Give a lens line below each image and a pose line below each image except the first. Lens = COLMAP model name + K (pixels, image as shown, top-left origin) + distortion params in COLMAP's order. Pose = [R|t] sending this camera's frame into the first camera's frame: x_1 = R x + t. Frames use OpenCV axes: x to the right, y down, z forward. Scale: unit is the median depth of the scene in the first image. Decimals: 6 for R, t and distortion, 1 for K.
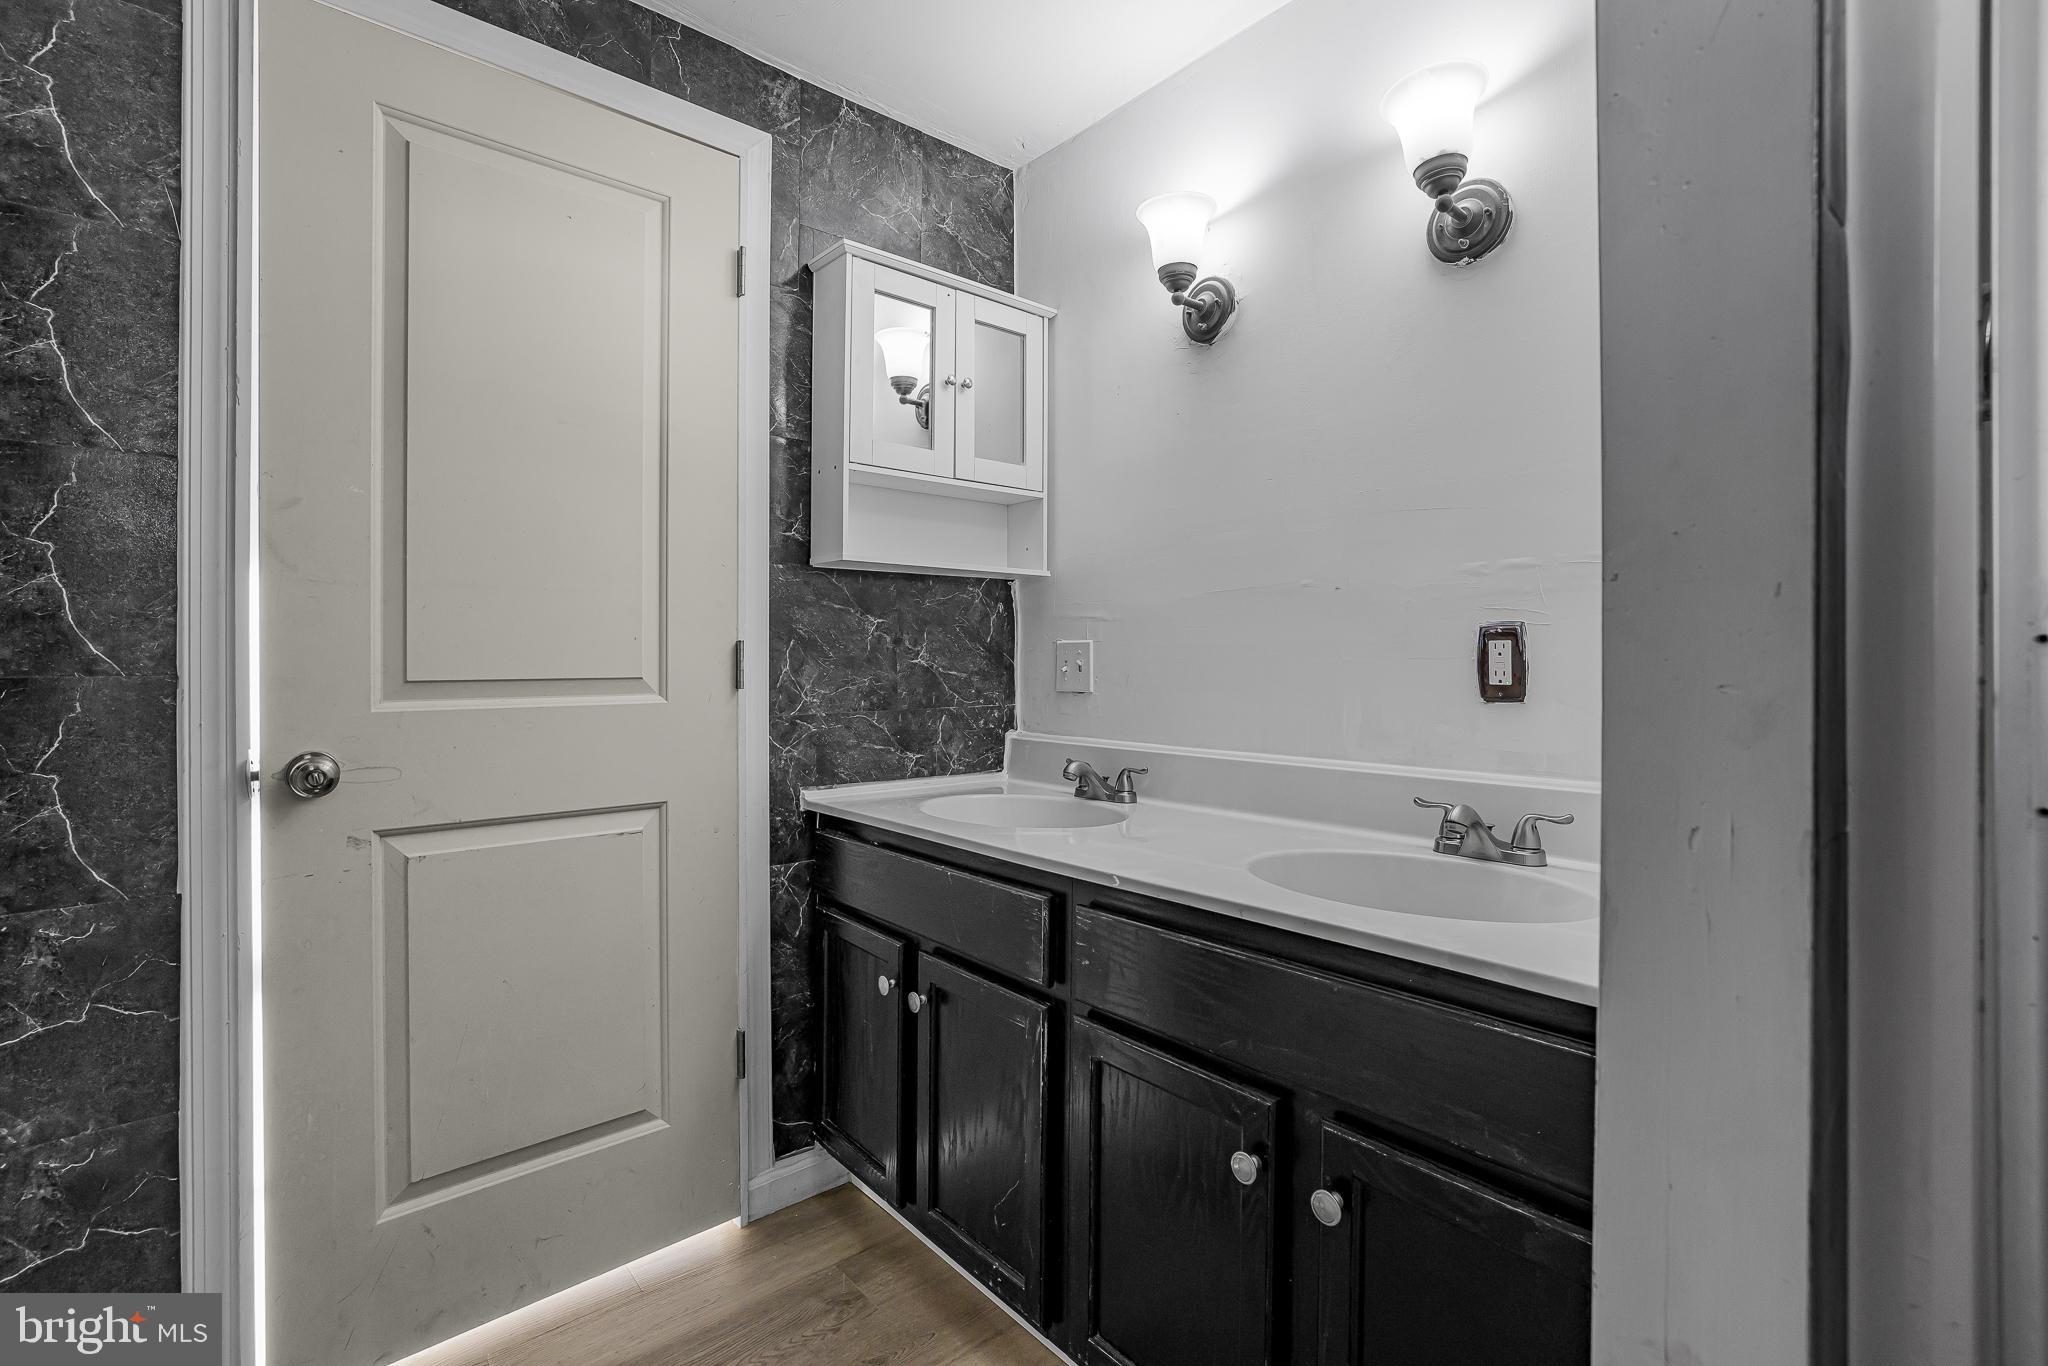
lens RADIAL K [[921.4, 0, 1021.9], [0, 921.4, 647.8], [0, 0, 1]] dist [-0.036062, 0.000280]
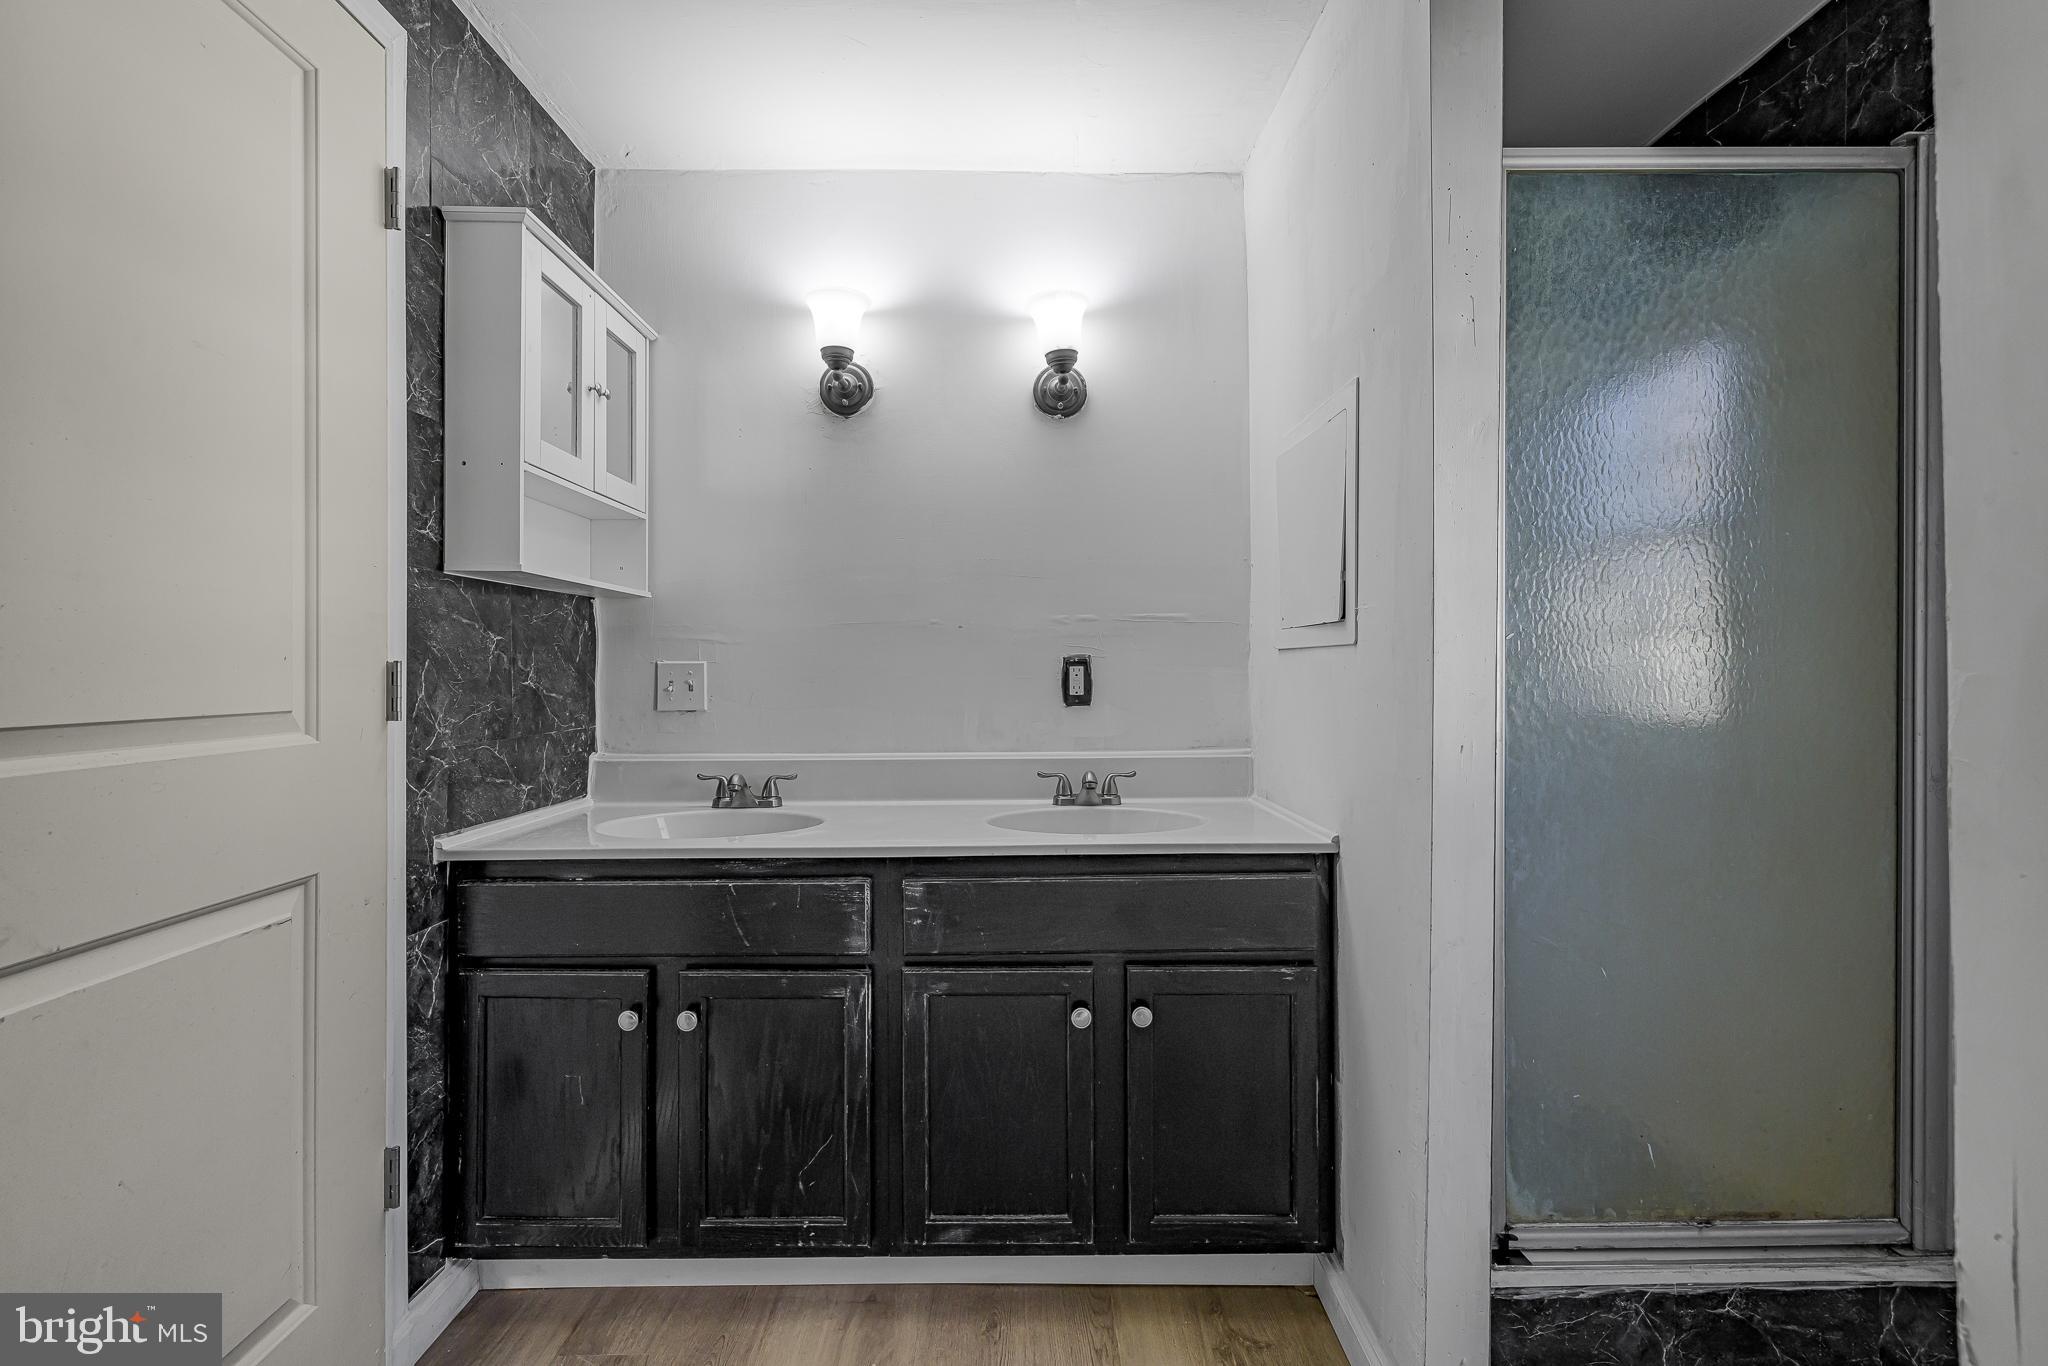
lens RADIAL K [[879.0, 0, 1019.3], [0, 879.0, 664.5], [0, 0, 1]] dist [0.001556, 0.000315]
pose [[0.641545, 0.003876, 0.767075, -0.513985], [-0.007374, 0.999972, 0.001115, -0.009248], [-0.767050, -0.006372, 0.641556, 0.078487]]
